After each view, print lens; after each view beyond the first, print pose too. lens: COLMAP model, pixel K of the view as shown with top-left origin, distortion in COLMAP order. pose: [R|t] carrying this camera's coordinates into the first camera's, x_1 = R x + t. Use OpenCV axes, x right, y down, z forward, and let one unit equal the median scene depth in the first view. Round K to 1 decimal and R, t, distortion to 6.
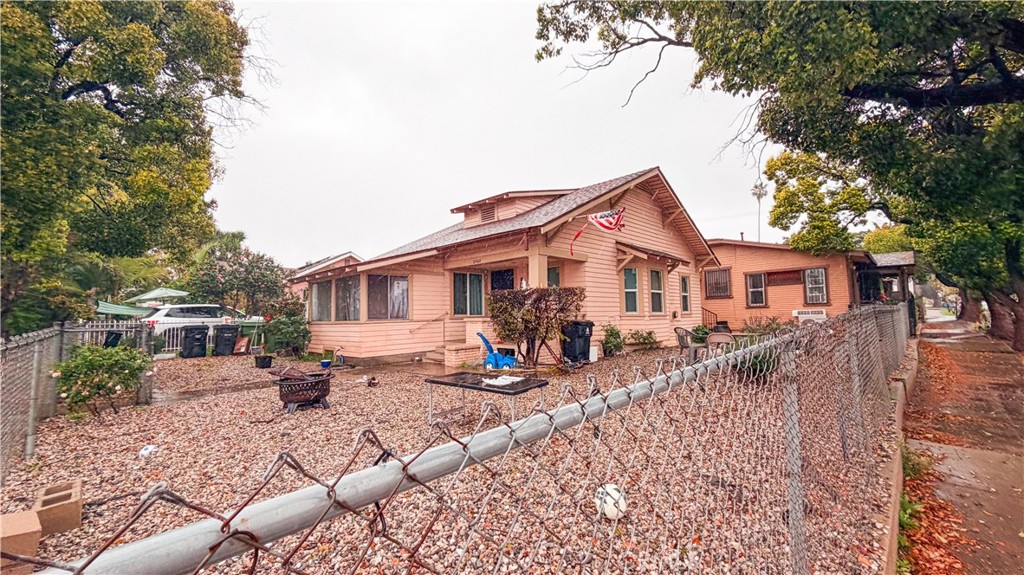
lens RADIAL K [[407.8, 0, 514.5], [0, 407.8, 286.9], [0, 0, 1]] dist [-0.001049, 0.000200]
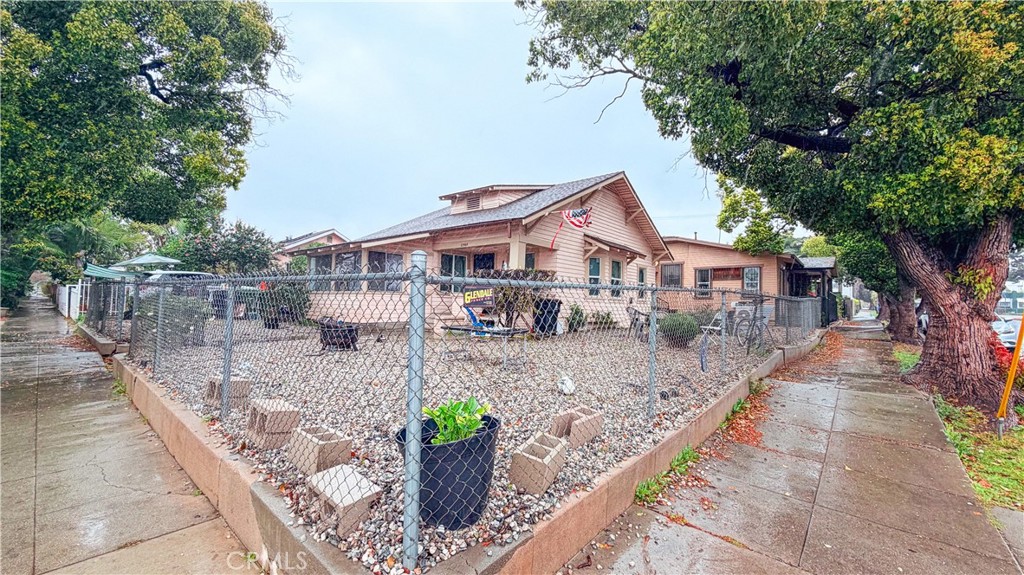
lens RADIAL K [[407.8, 0, 514.5], [0, 407.8, 286.9], [0, 0, 1]] dist [-0.001049, 0.000200]
pose [[0.996056, 0.046849, 0.075346, -0.027258], [-0.049240, 0.998330, 0.030197, 0.012565], [-0.073805, -0.033788, 0.996700, -0.140082]]
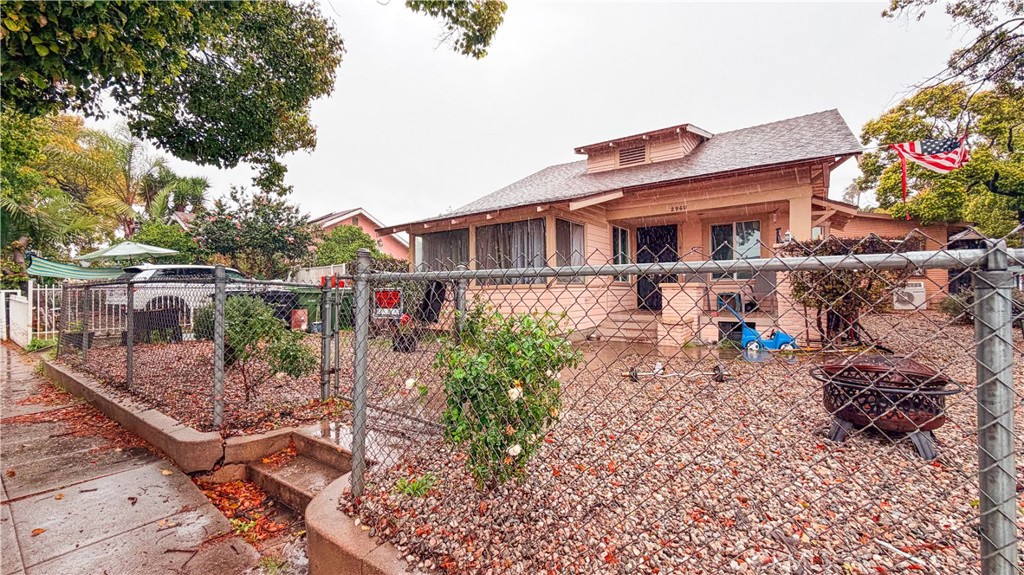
lens RADIAL K [[407.8, 0, 514.5], [0, 407.8, 286.9], [0, 0, 1]] dist [-0.001049, 0.000200]
pose [[0.986097, 0.011419, 0.165779, -0.442130], [-0.020368, 0.998420, 0.052379, 0.042677], [-0.164919, -0.055027, 0.984771, 0.253231]]
